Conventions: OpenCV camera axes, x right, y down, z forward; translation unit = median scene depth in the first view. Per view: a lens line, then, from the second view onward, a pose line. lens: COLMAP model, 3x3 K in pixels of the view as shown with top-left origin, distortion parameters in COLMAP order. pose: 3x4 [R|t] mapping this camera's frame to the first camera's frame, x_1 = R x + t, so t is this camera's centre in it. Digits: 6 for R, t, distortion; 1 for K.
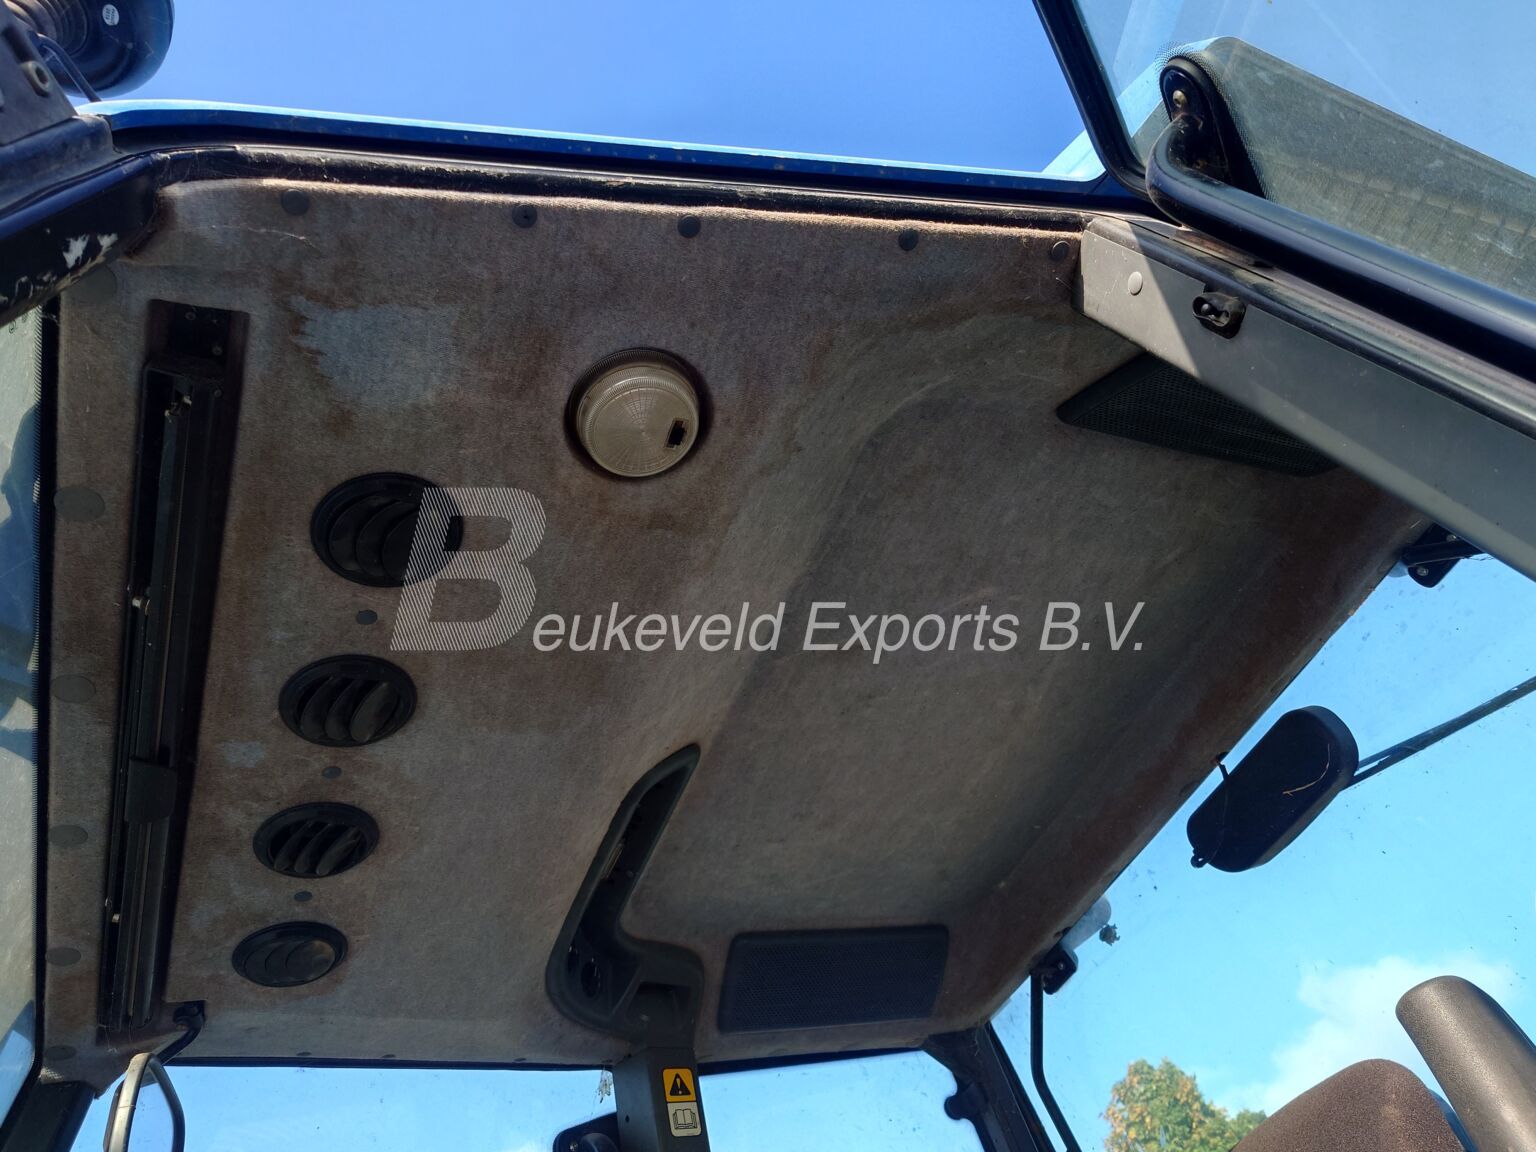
lens RADIAL K [[1119.9, 0, 768.0], [0, 1119.9, 576.0], [0, 0, 1]] dist [-0.007575, 0.013308]
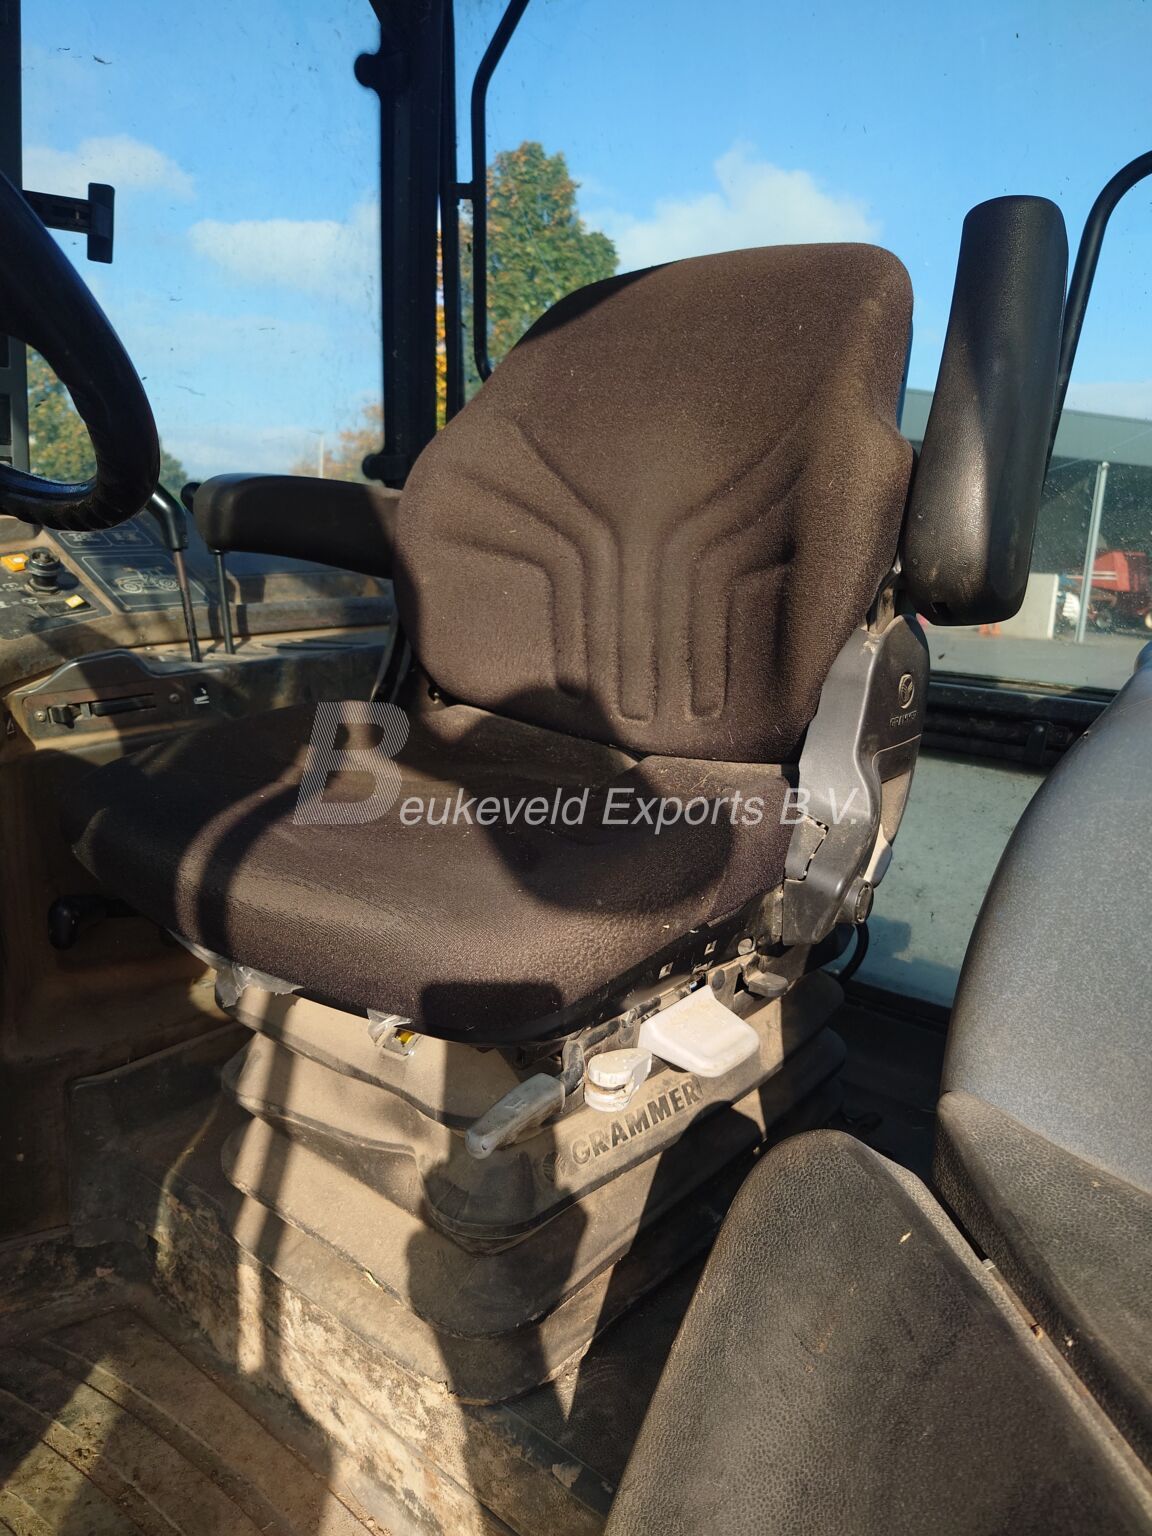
lens RADIAL K [[1119.9, 0, 576.4], [0, 1119.9, 781.2], [0, 0, 1]] dist [-0.007575, 0.013308]
pose [[0.849049, 0.205095, 0.486880, 0.008484], [-0.519337, 0.493180, 0.697899, 0.099217], [-0.096984, -0.845405, 0.525247, 0.146492]]
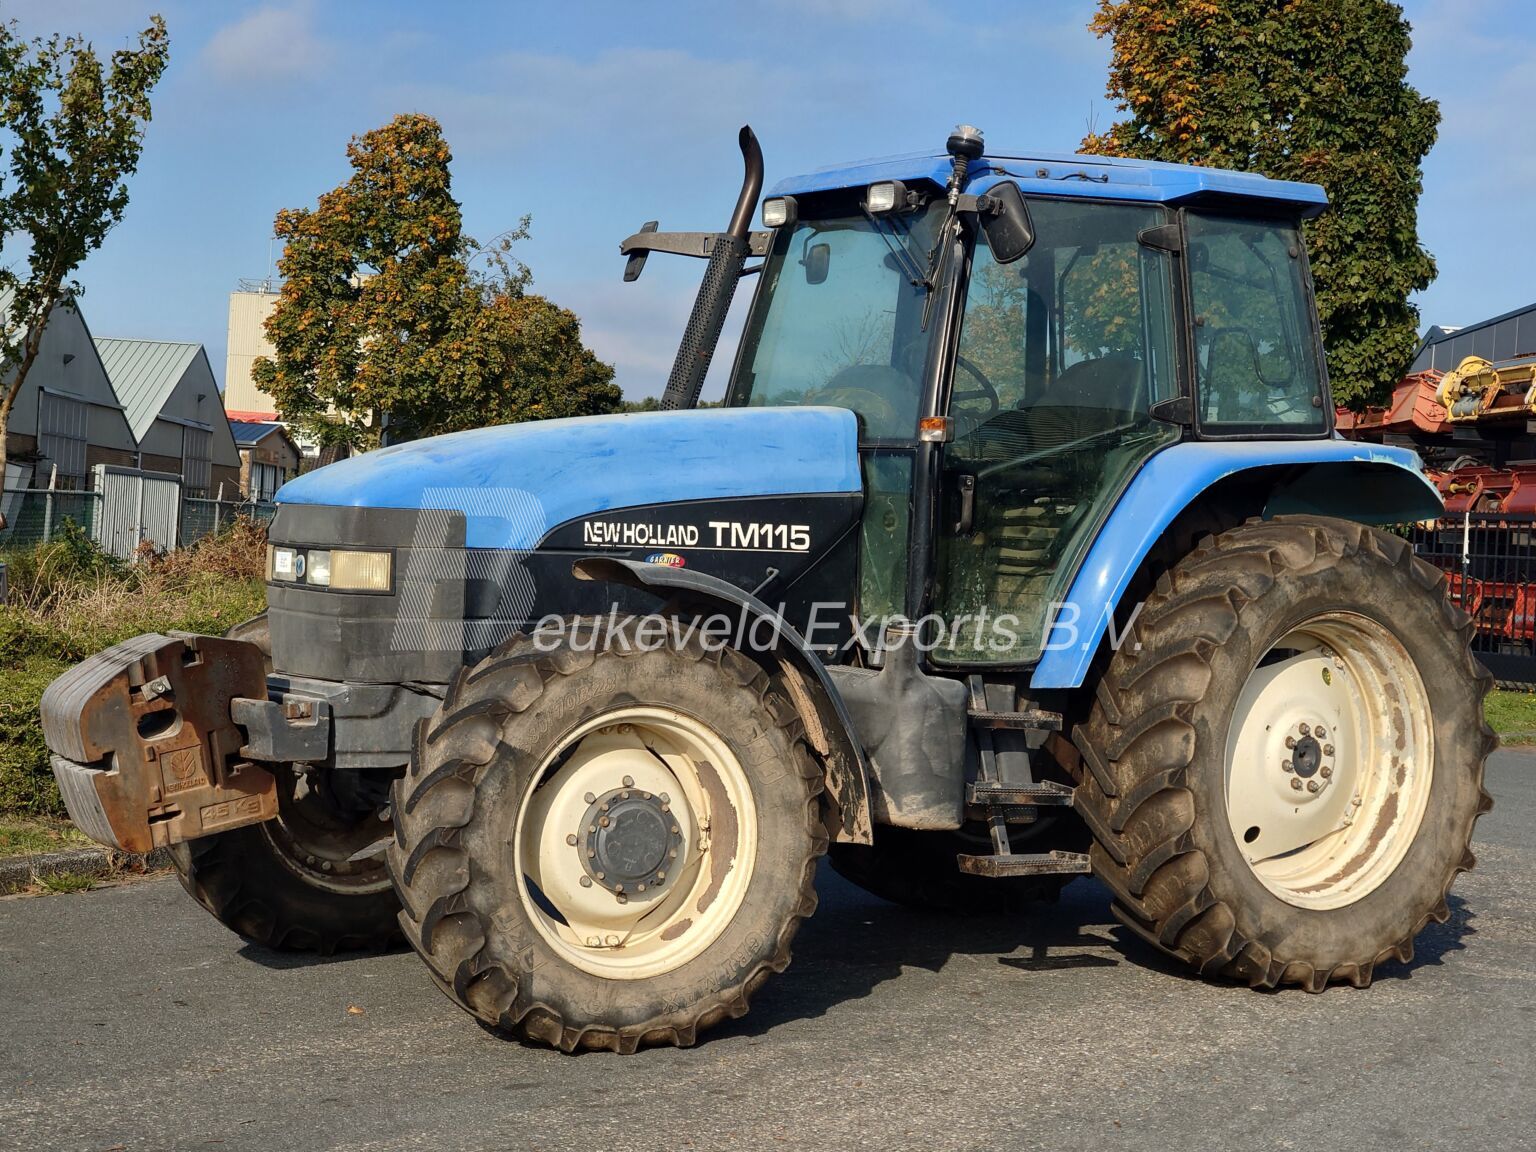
lens RADIAL K [[2681.6, 0, 768.0], [0, 2681.6, 576.0], [0, 0, 1]] dist [-0.014843, -0.072001]
pose [[0.931087, 0.298888, 0.209148, -1.530356], [-0.355560, 0.615351, 0.703505, -3.361539], [0.081569, -0.729389, 0.679218, -3.858829]]
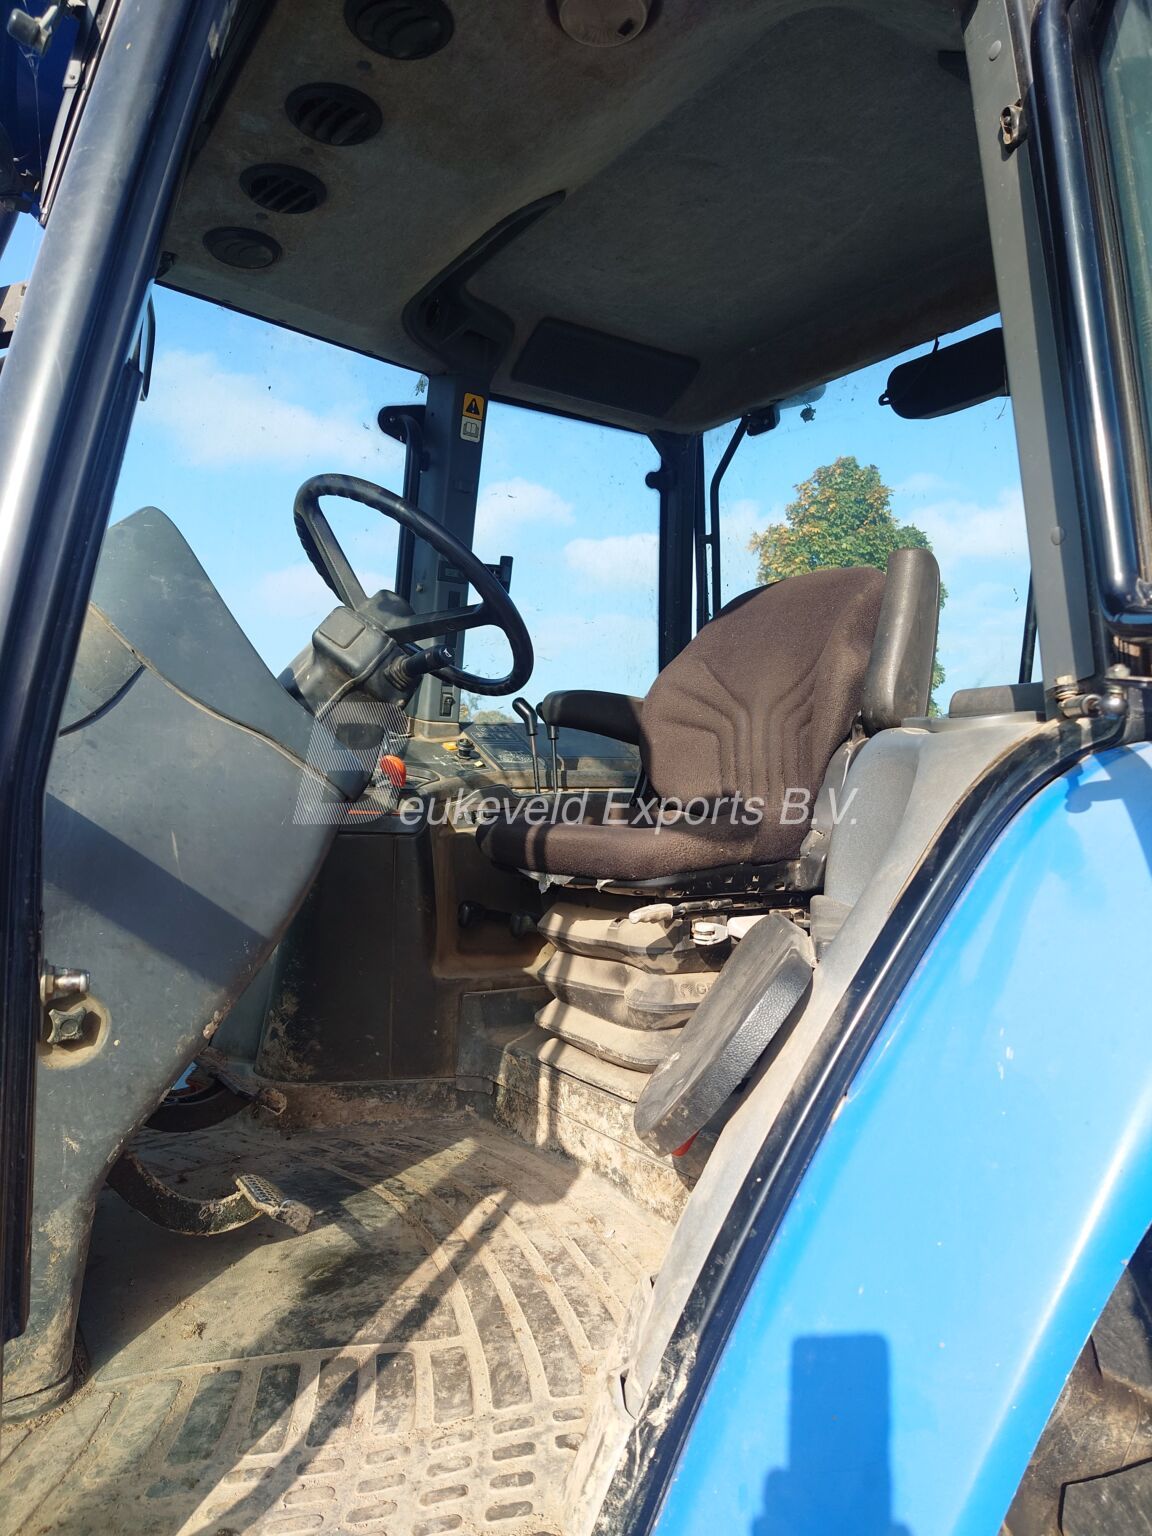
lens RADIAL K [[1119.9, 0, 576.4], [0, 1119.9, 781.2], [0, 0, 1]] dist [-0.007575, 0.013308]
pose [[0.937871, 0.305104, 0.165254, -0.044613], [-0.331908, 0.649986, 0.683634, -0.234682], [0.101167, -0.696010, 0.710869, -0.305076]]
